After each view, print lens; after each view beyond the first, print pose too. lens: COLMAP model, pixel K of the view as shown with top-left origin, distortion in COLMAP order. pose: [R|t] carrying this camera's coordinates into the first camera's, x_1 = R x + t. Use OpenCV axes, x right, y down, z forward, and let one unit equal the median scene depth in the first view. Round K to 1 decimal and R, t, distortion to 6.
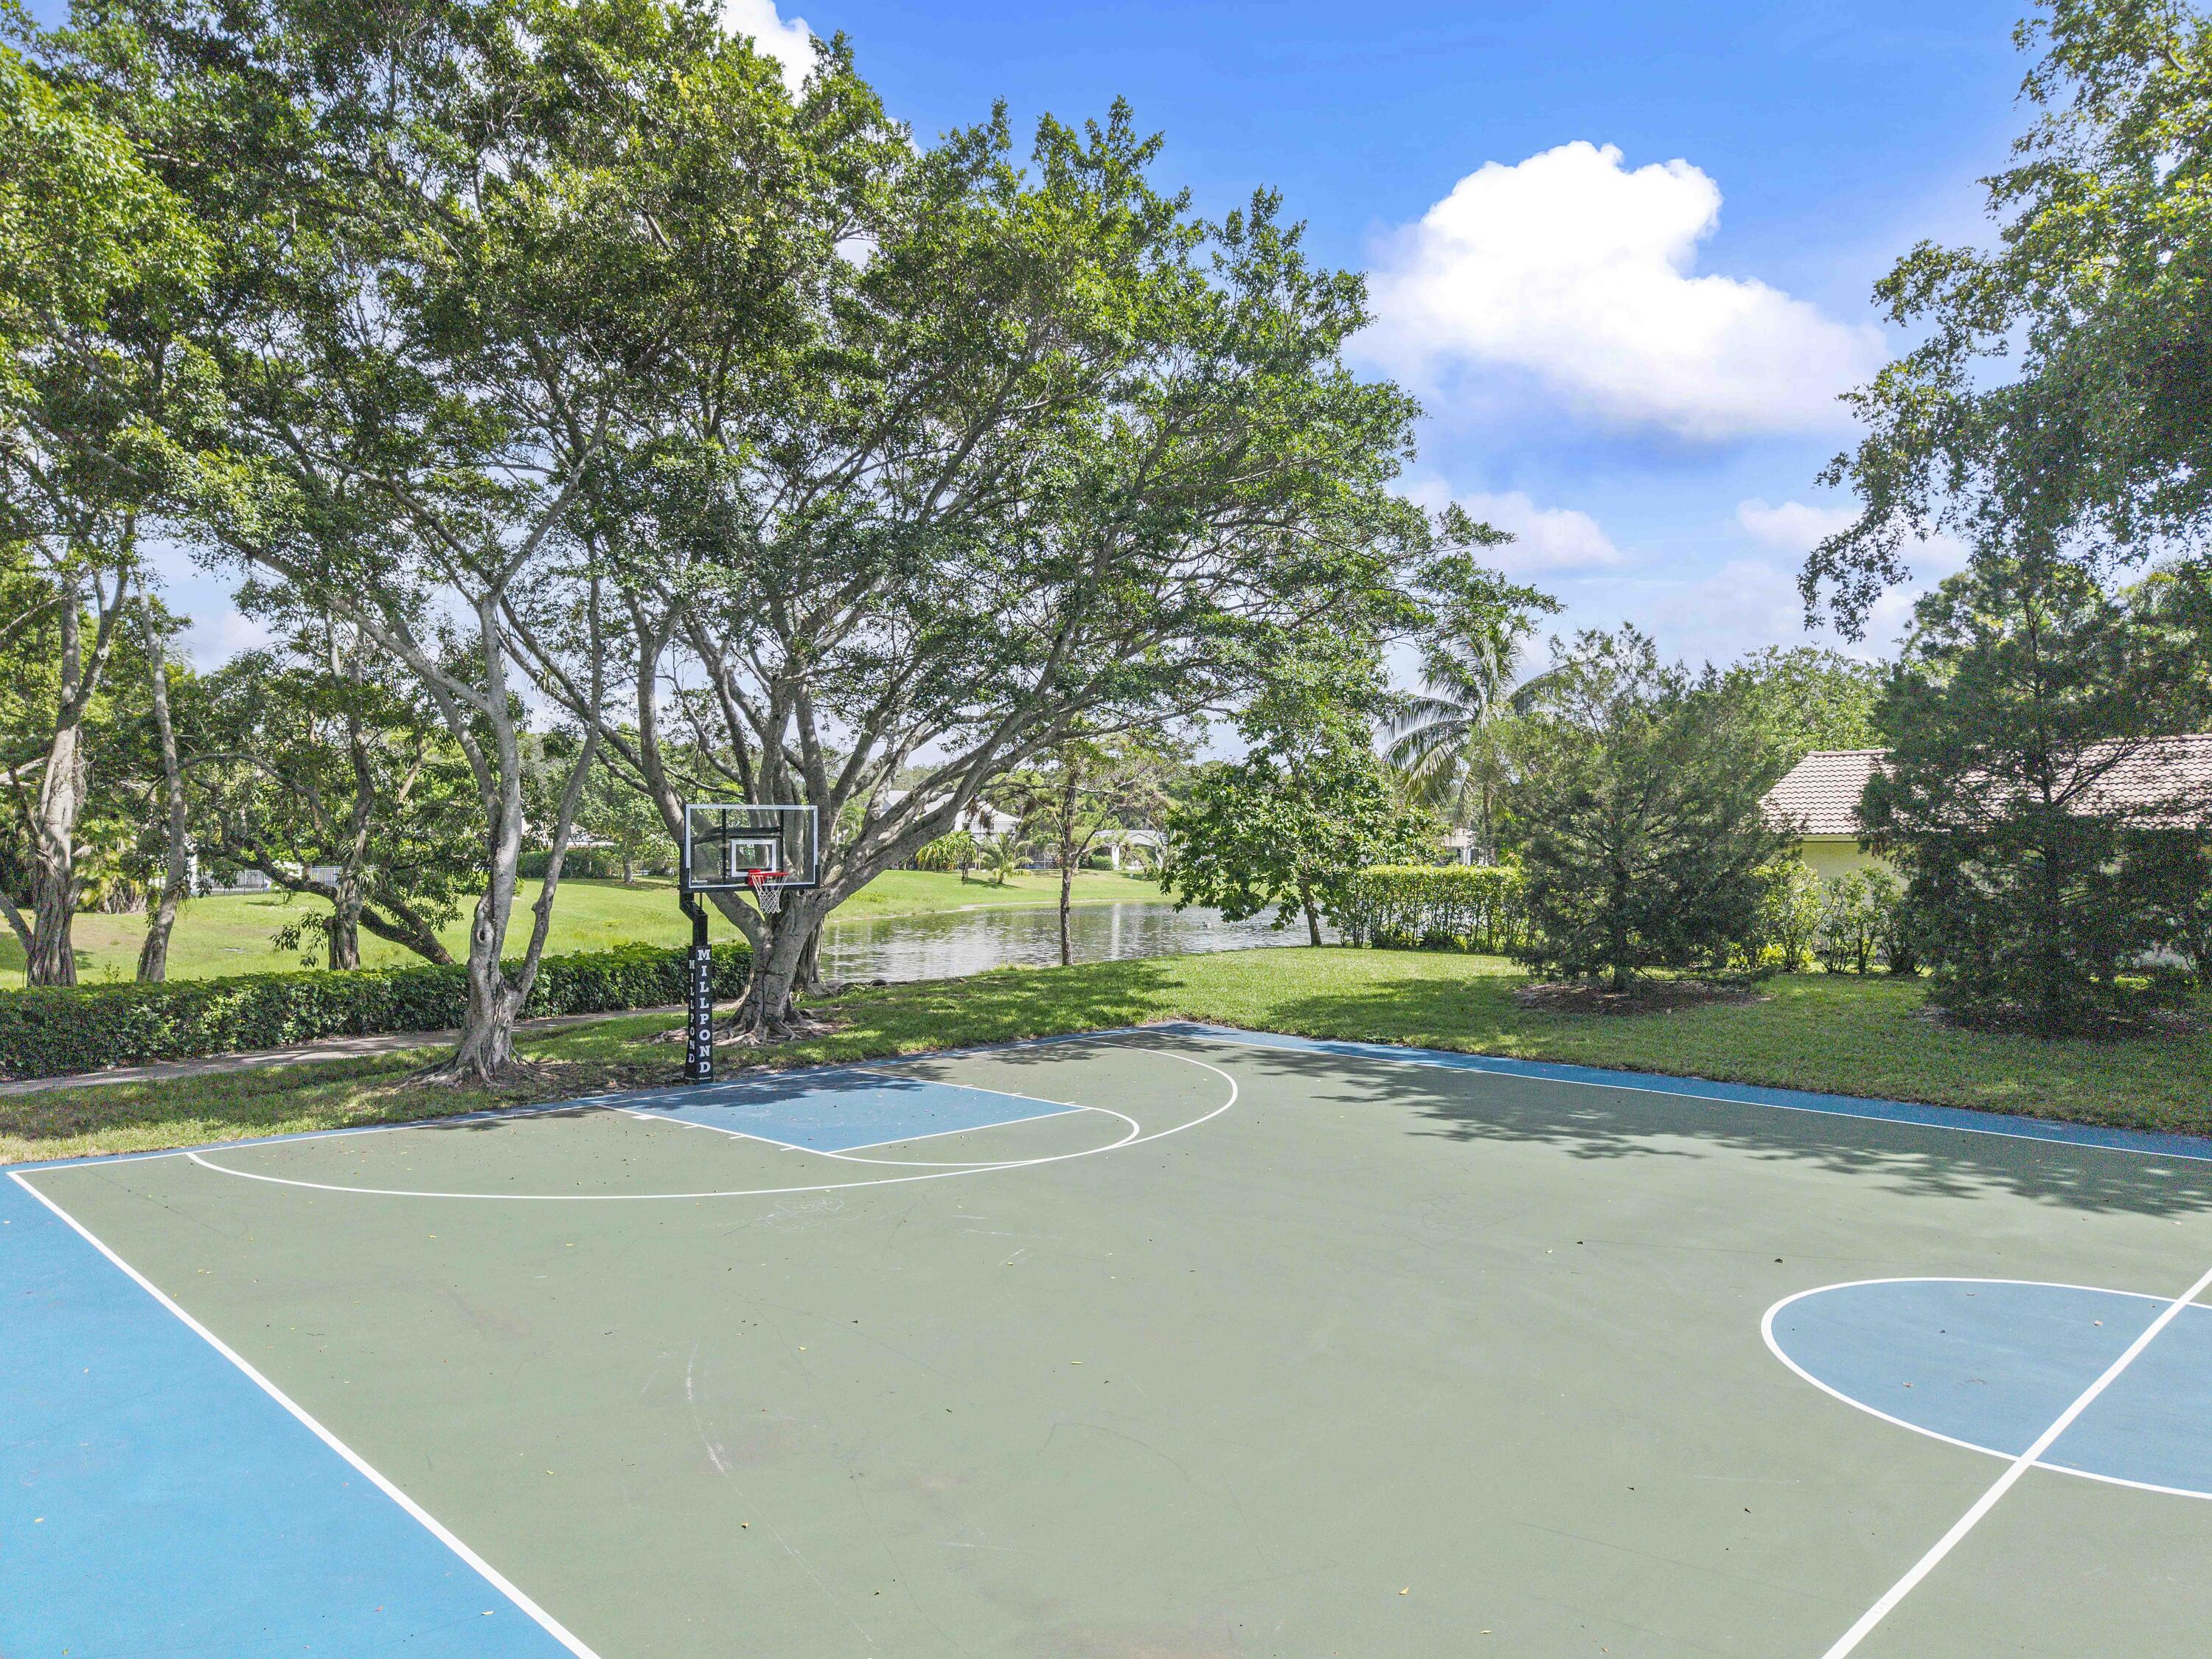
lens RADIAL K [[1549.1, 0, 1106.0], [0, 1549.1, 829.5], [0, 0, 1]] dist [0.000884, 0.000395]
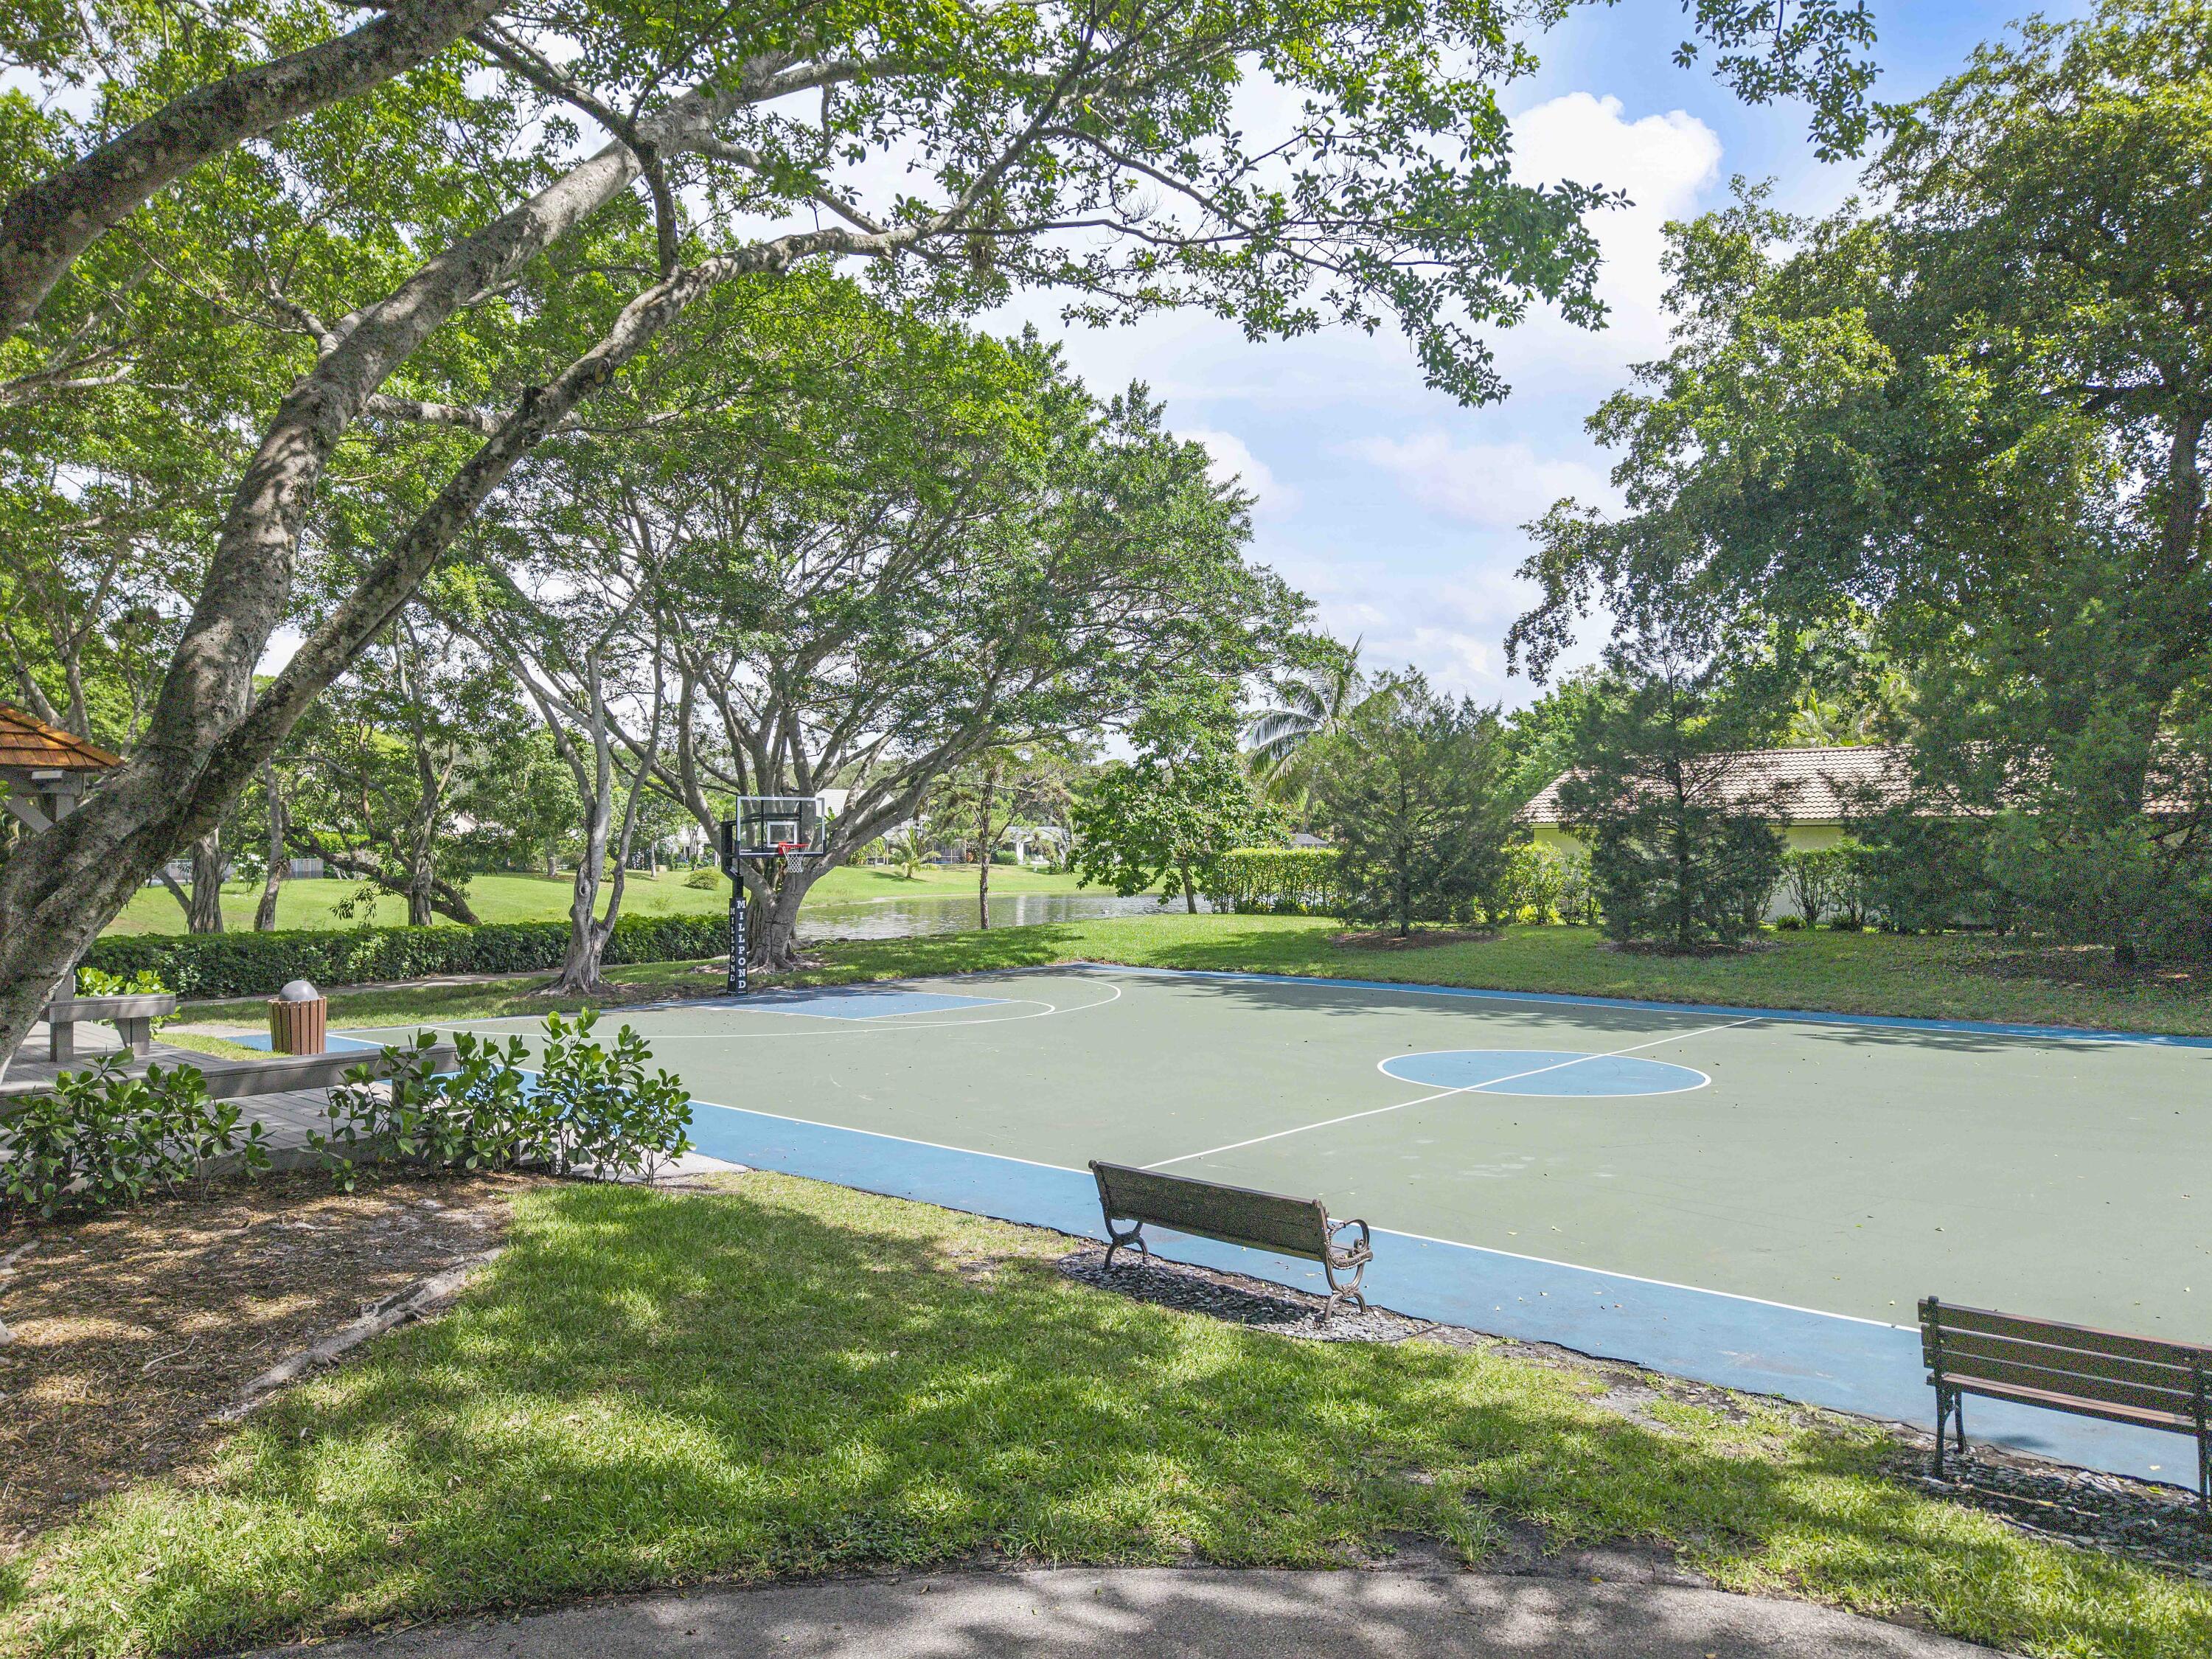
lens RADIAL K [[1556.8, 0, 1114.8], [0, 1556.8, 886.9], [0, 0, 1]] dist [0.035276, -0.000074]
pose [[0.997675, -0.002388, 0.068111, -0.011578], [-0.000156, 0.999303, 0.037316, 0.007882], [-0.068152, -0.037240, 0.996980, -0.260305]]
